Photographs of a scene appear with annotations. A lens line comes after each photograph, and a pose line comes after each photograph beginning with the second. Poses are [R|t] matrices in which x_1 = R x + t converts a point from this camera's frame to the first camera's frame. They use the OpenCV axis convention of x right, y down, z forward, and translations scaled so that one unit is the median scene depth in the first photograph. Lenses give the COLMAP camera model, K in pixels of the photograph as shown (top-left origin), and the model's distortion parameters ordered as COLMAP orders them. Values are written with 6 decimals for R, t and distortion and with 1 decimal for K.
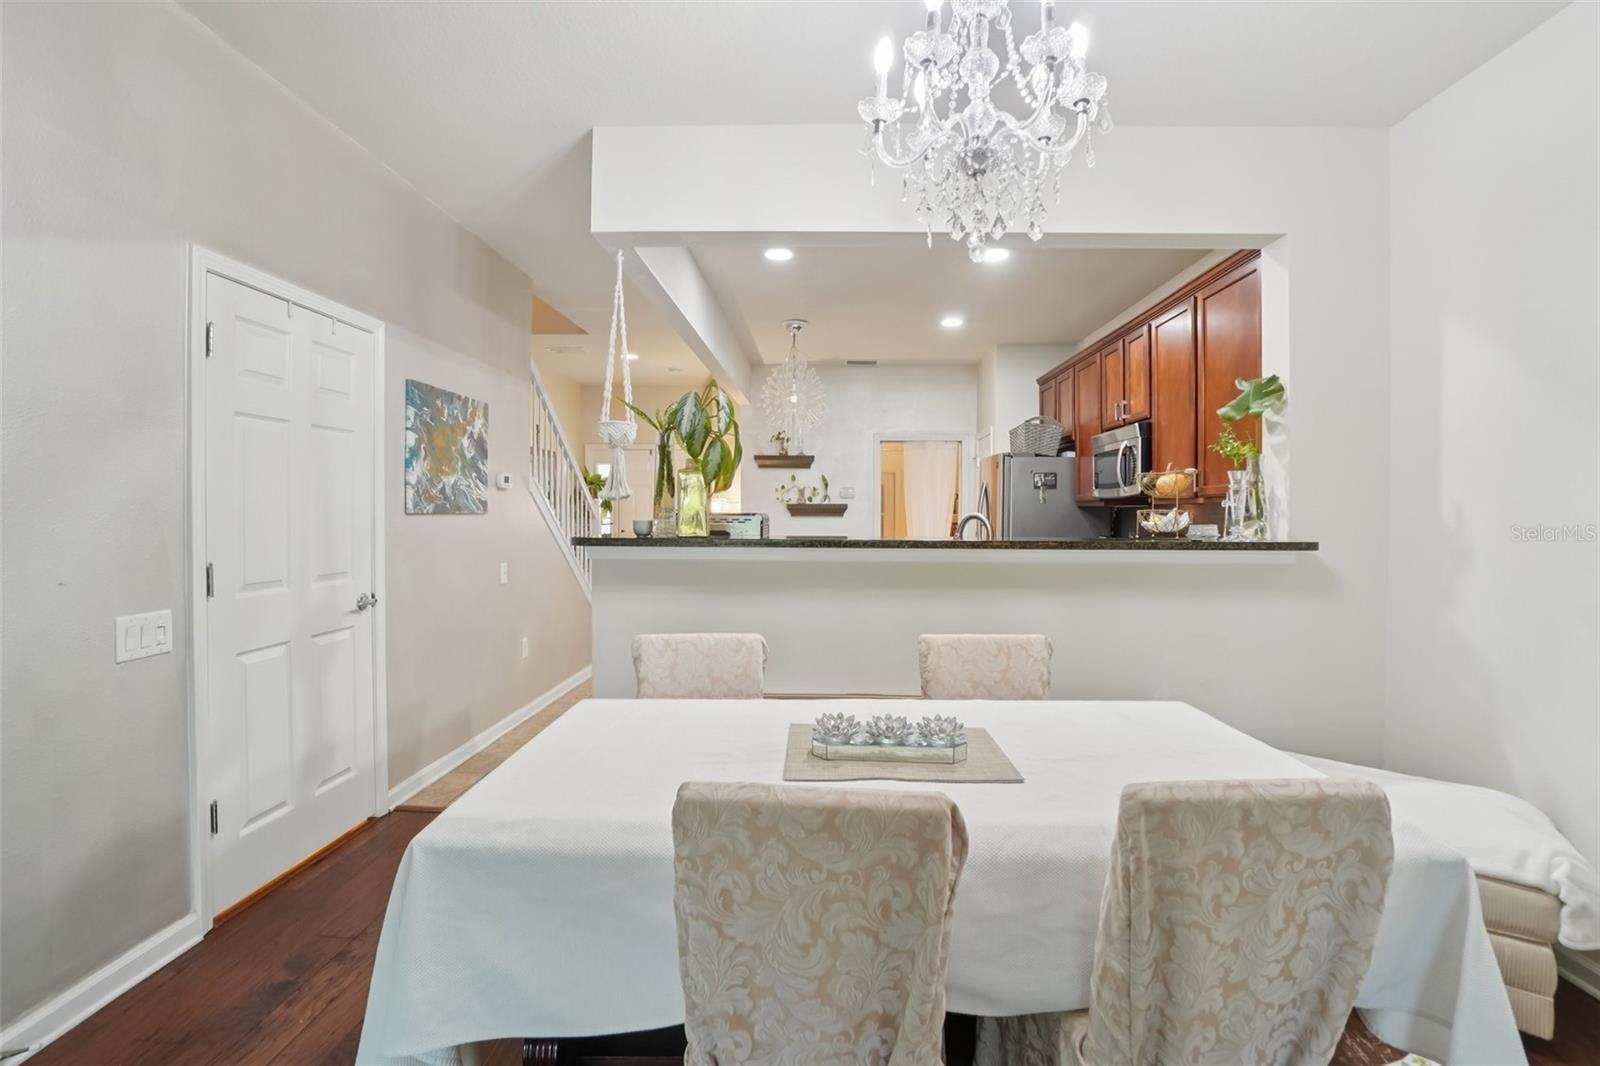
lens RADIAL K [[728.0, 0, 802.5], [0, 728.0, 524.3], [0, 0, 1]] dist [-0.062083, 0.022857]
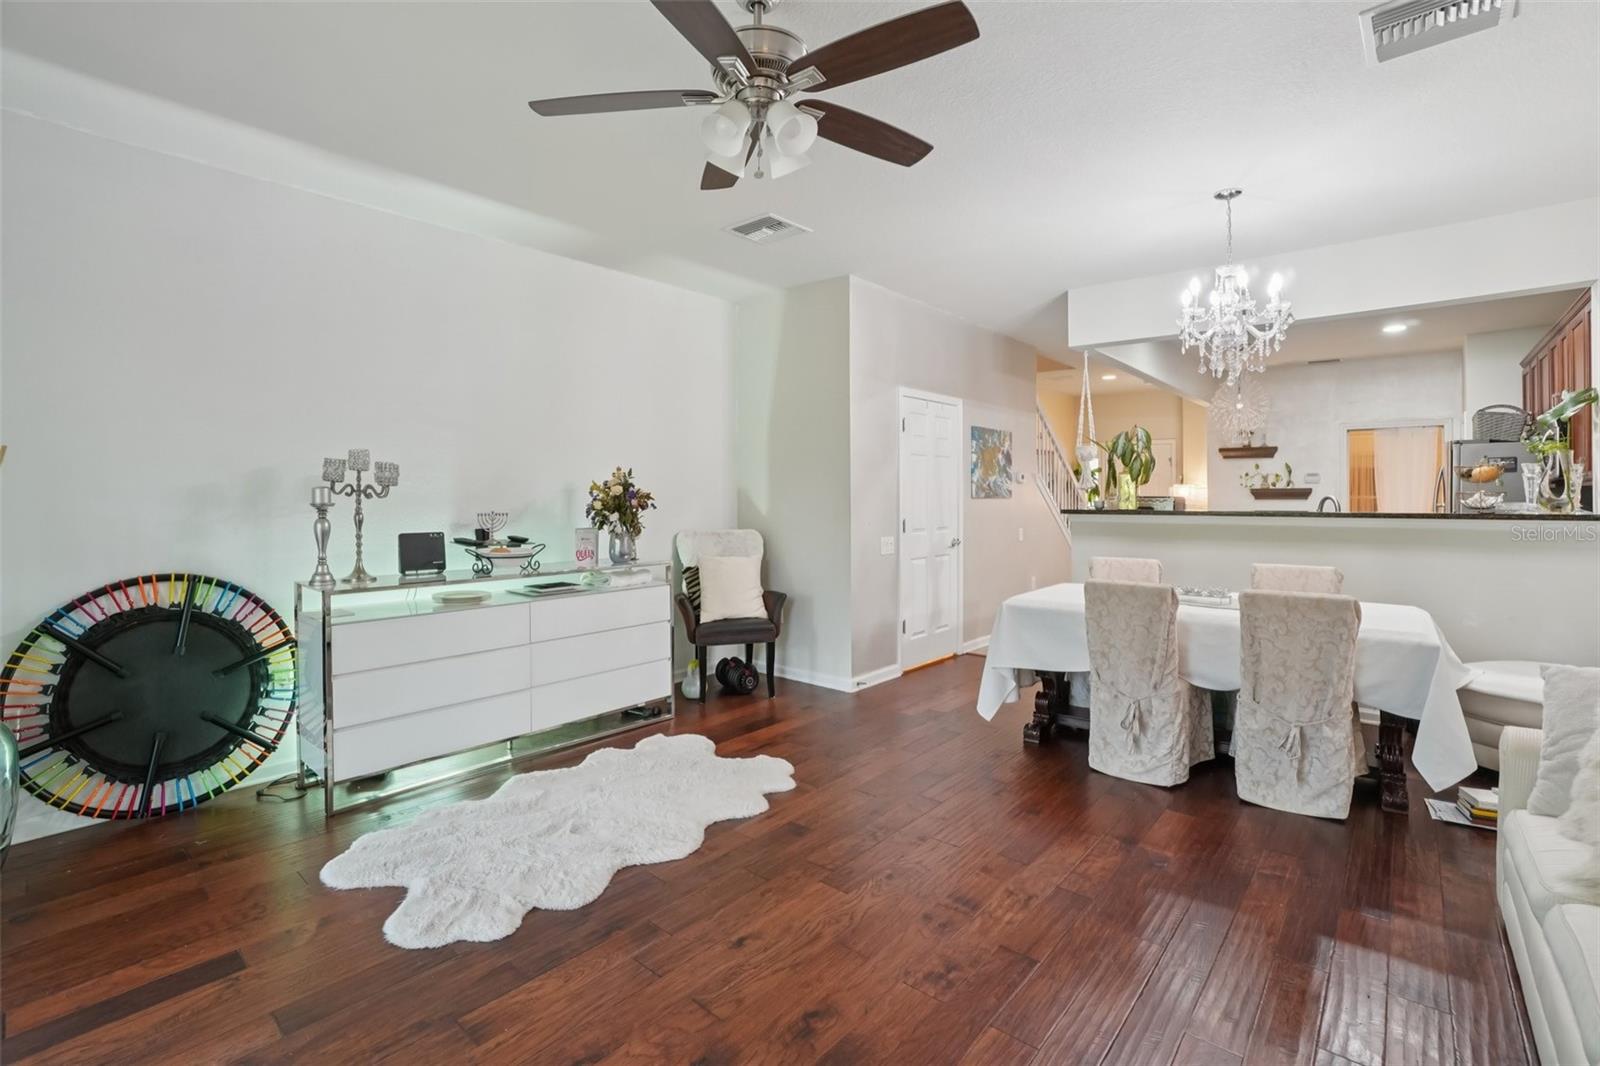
lens RADIAL K [[723.1, 0, 798.8], [0, 723.1, 500.7], [0, 0, 1]] dist [-0.064998, 0.022929]
pose [[0.781081, -0.003864, -0.624418, 0.254139], [-0.004151, 0.999927, -0.011380, 0.015004], [0.624416, 0.011481, 0.781008, -0.713088]]
